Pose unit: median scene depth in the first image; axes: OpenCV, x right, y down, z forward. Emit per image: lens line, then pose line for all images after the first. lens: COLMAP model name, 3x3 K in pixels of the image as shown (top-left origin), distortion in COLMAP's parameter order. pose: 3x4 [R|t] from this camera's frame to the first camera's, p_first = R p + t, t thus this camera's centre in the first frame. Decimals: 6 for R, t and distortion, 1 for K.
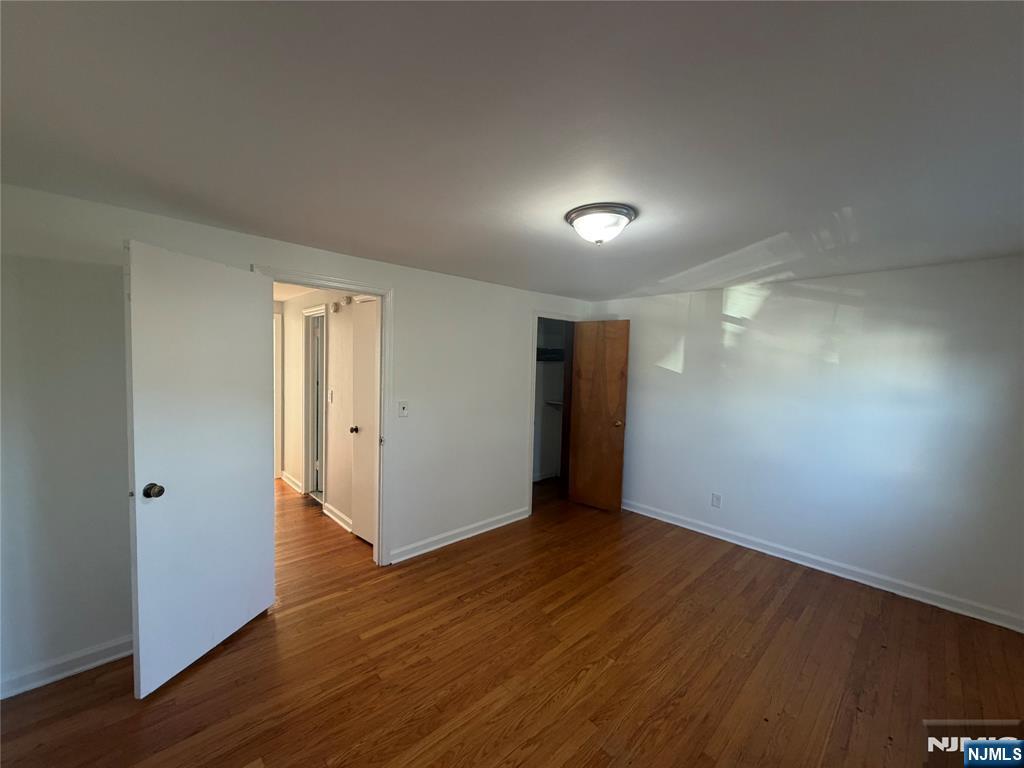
lens RADIAL K [[409.2, 0, 508.9], [0, 409.2, 384.8], [0, 0, 1]] dist [0.001789, -0.000636]
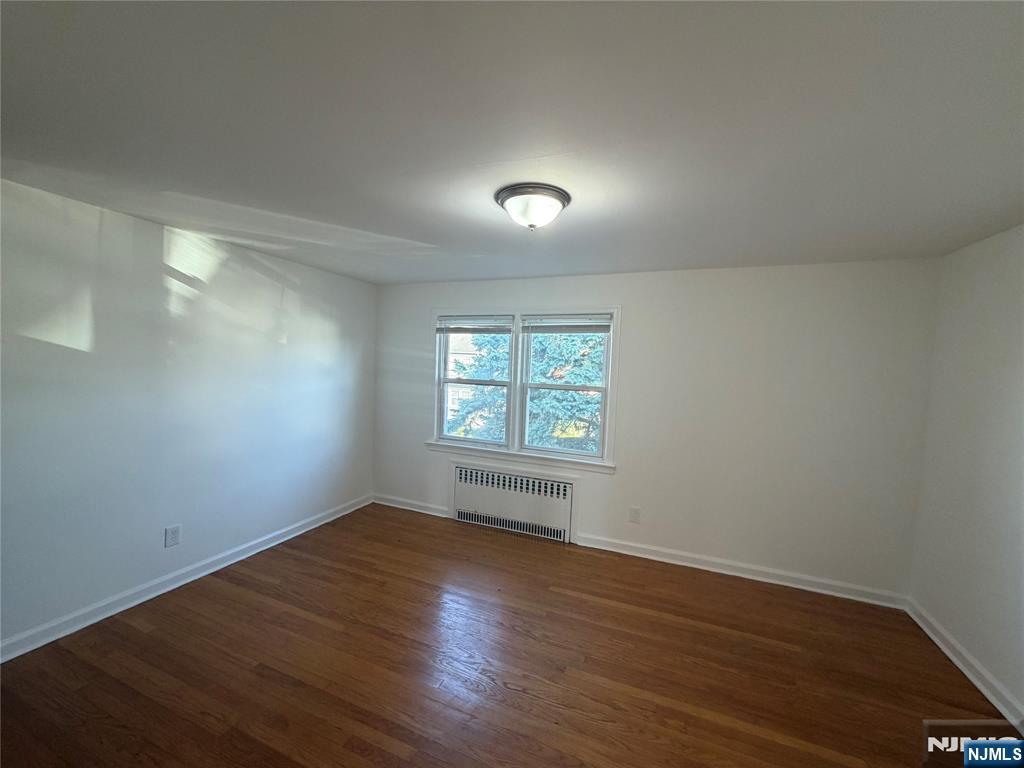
lens RADIAL K [[409.2, 0, 507.6], [0, 409.2, 384.3], [0, 0, 1]] dist [0.001789, -0.000636]
pose [[-0.414839, -0.091430, 0.905289, -0.364217], [-0.004602, 0.995137, 0.098395, -0.049457], [-0.909883, 0.036652, -0.413243, 0.826072]]
